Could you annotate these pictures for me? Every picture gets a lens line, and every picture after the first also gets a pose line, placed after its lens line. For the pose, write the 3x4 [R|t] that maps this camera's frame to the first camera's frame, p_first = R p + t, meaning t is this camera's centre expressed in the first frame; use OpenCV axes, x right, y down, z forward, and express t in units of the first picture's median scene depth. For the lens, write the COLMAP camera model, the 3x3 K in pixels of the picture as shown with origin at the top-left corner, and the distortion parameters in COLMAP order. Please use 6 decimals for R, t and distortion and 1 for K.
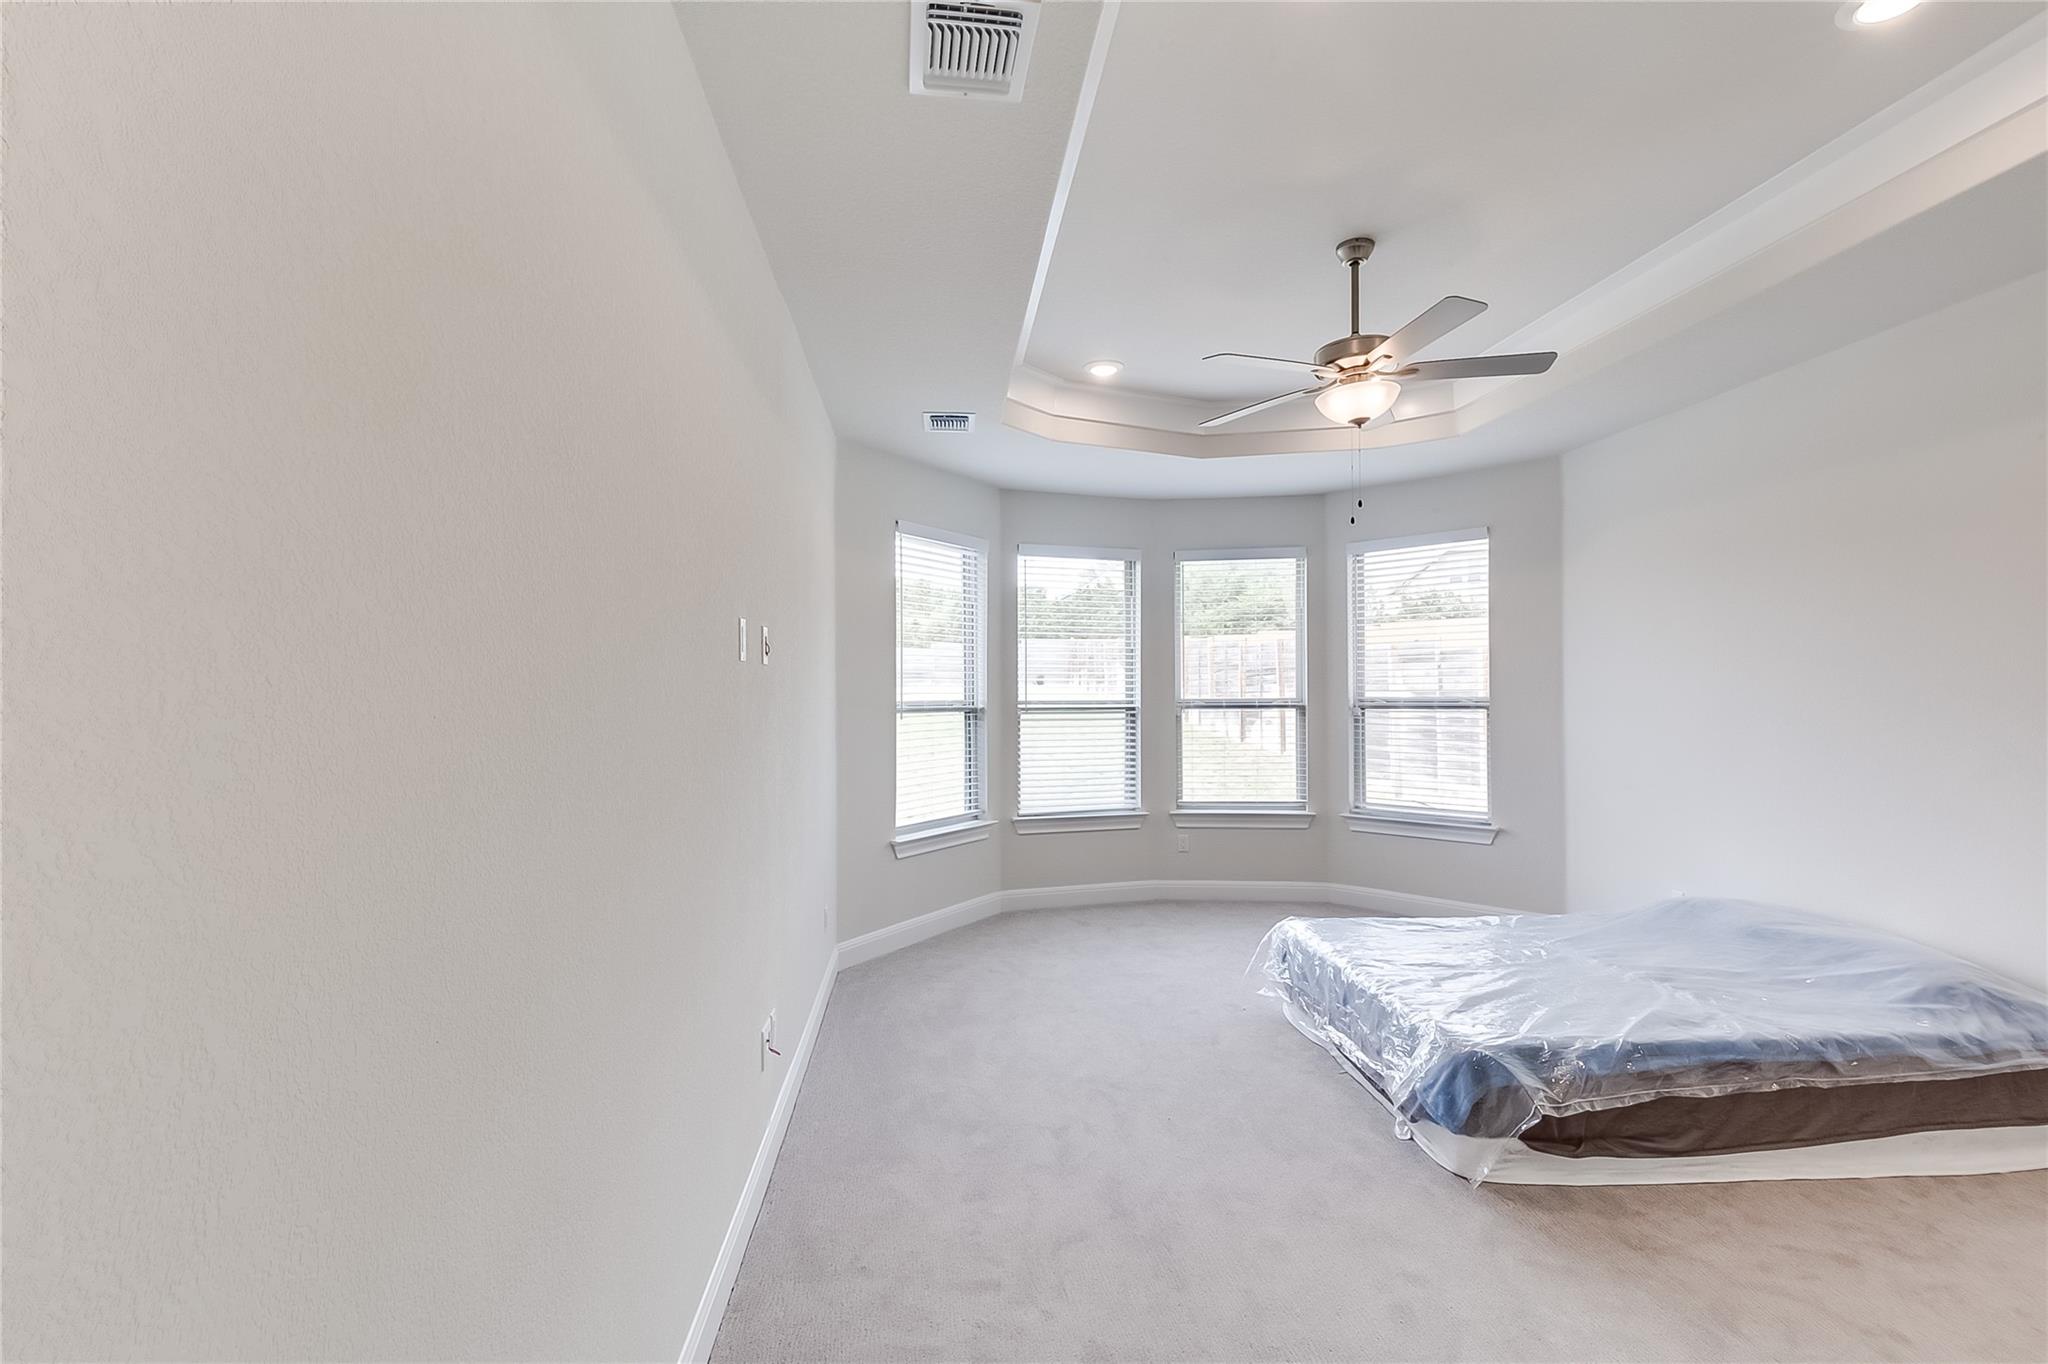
lens RADIAL K [[936.9, 0, 1025.0], [0, 936.9, 680.1], [0, 0, 1]] dist [0.008667, -0.001601]
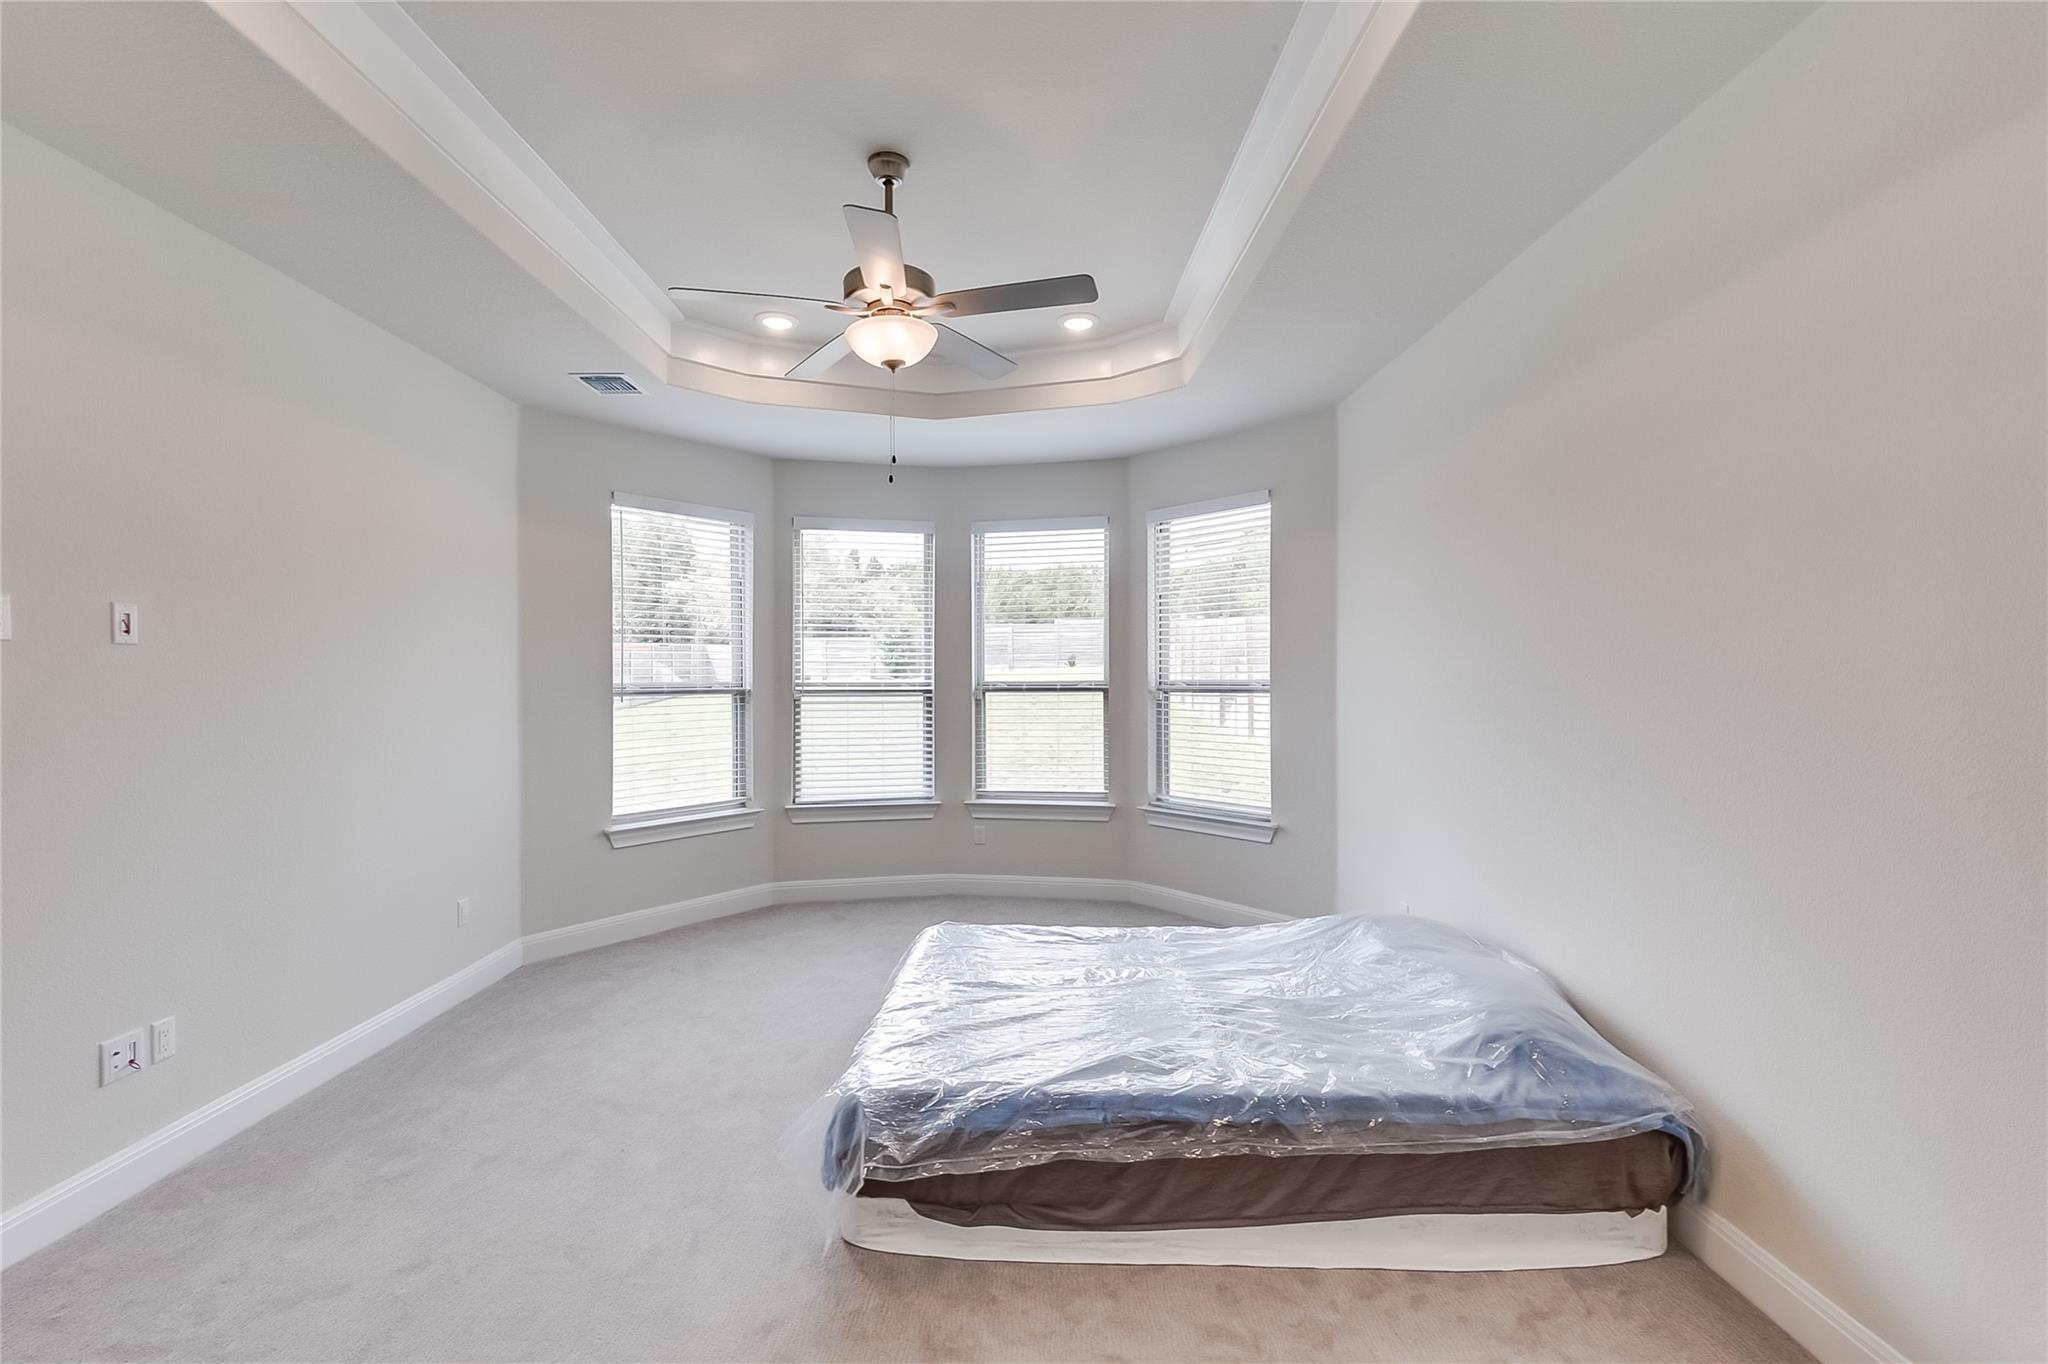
lens RADIAL K [[936.9, 0, 1032.5], [0, 936.9, 677.9], [0, 0, 1]] dist [0.008667, -0.001601]
pose [[0.995542, 0.001369, -0.094309, 0.375594], [0.000238, 0.999855, 0.017025, 0.001146], [0.094319, -0.016971, 0.995397, 0.091401]]
